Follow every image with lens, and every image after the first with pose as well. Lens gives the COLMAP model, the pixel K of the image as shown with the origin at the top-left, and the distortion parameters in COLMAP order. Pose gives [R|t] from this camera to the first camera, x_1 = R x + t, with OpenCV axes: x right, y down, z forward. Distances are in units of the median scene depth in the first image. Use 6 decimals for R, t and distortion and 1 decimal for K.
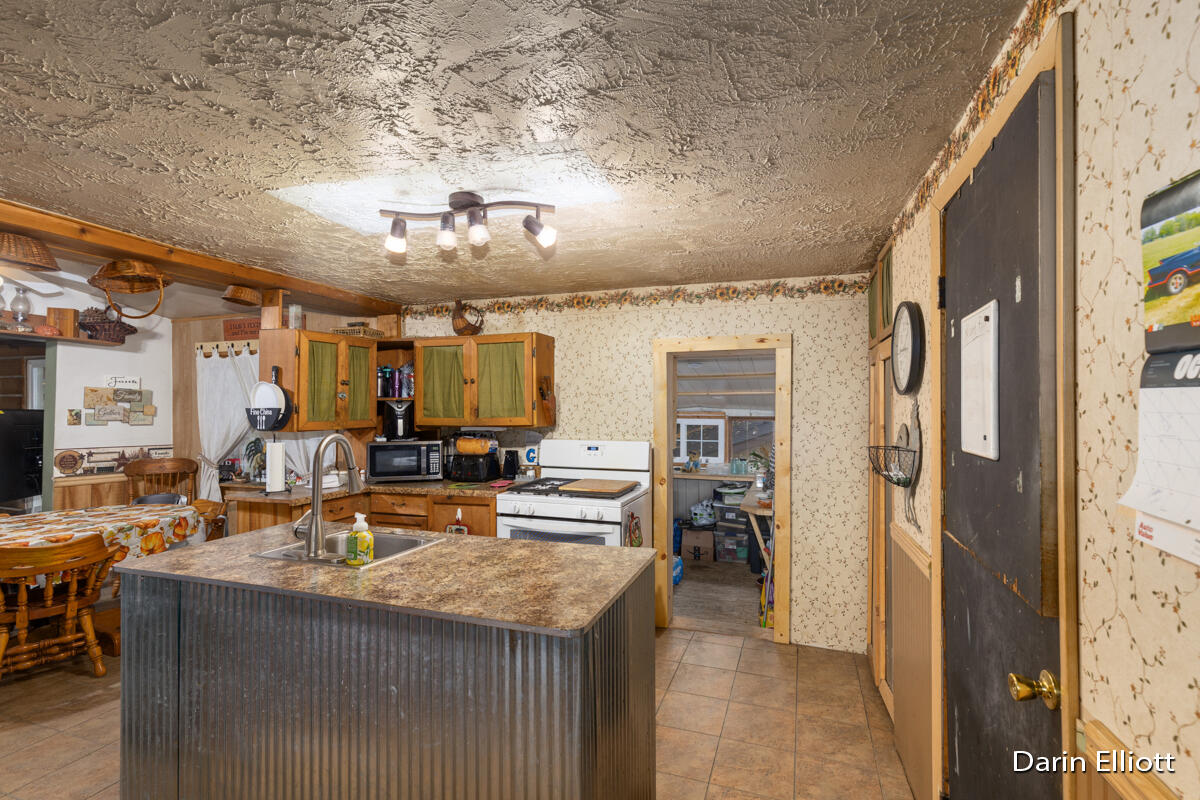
lens RADIAL K [[532.0, 0, 603.9], [0, 532.0, 403.4], [0, 0, 1]] dist [0.001610, 0.000052]
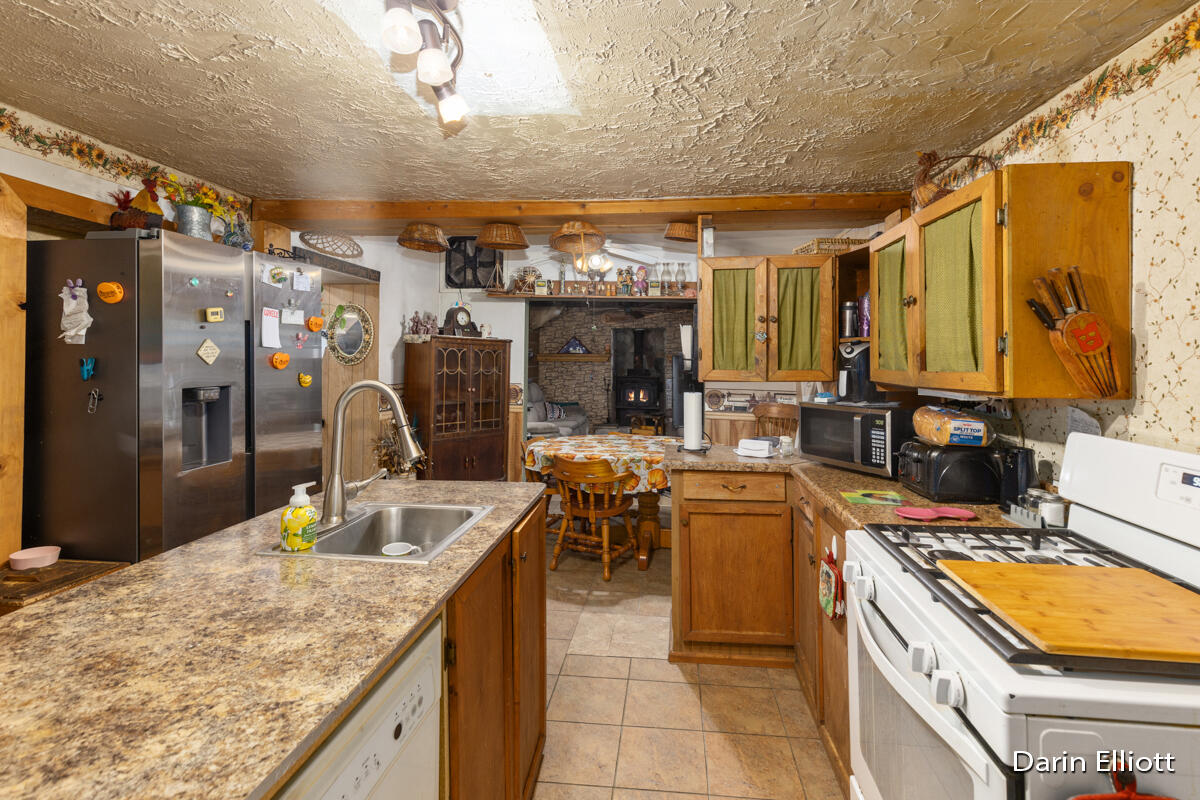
lens RADIAL K [[552.9, 0, 620.4], [0, 552.9, 353.1], [0, 0, 1]] dist [0.004477, 0.000660]
pose [[0.243105, -0.005325, -0.969985, 0.224362], [0.004858, 0.999979, -0.004272, 0.011270], [0.969988, -0.003674, 0.243125, 0.641812]]
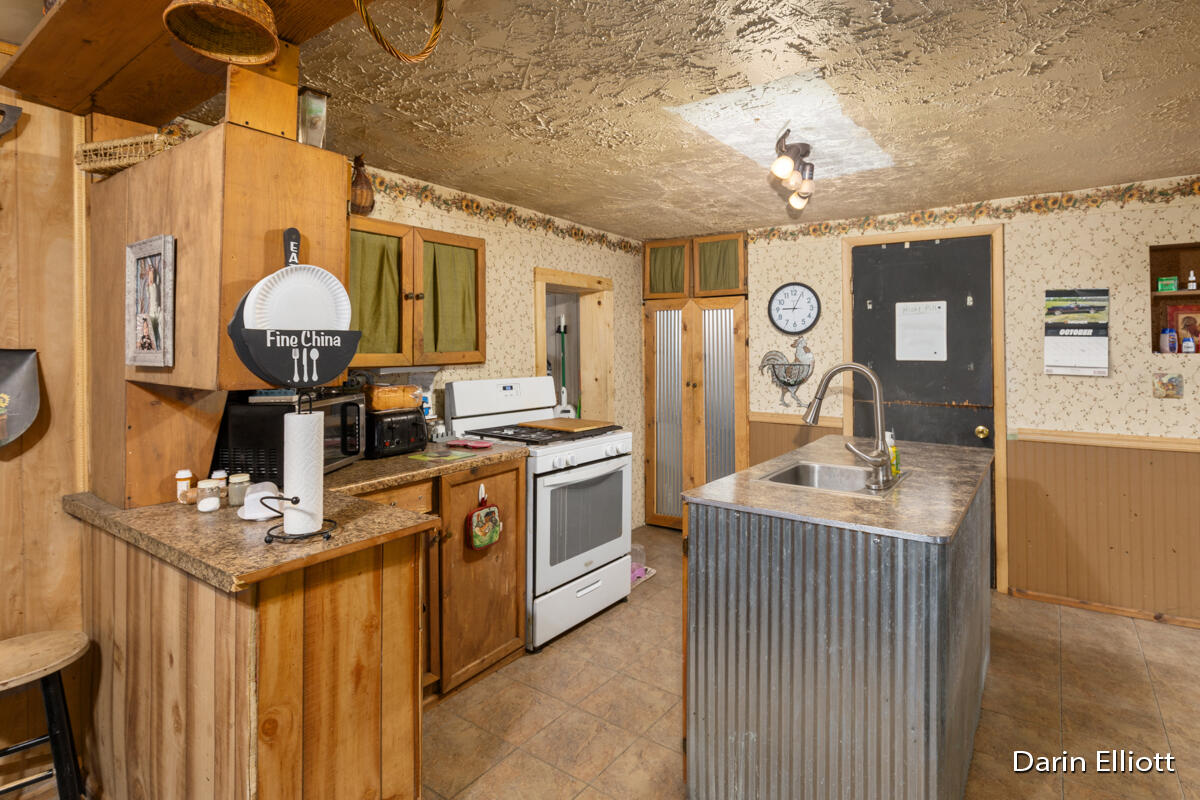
lens RADIAL K [[618.6, 0, 593.3], [0, 618.6, 344.6], [0, 0, 1]] dist [-0.002151, -0.000179]
pose [[0.296416, 0.003755, 0.955051, -0.981424], [-0.010370, 0.999946, -0.000713, 0.016363], [-0.955003, -0.009692, 0.296439, 0.621961]]
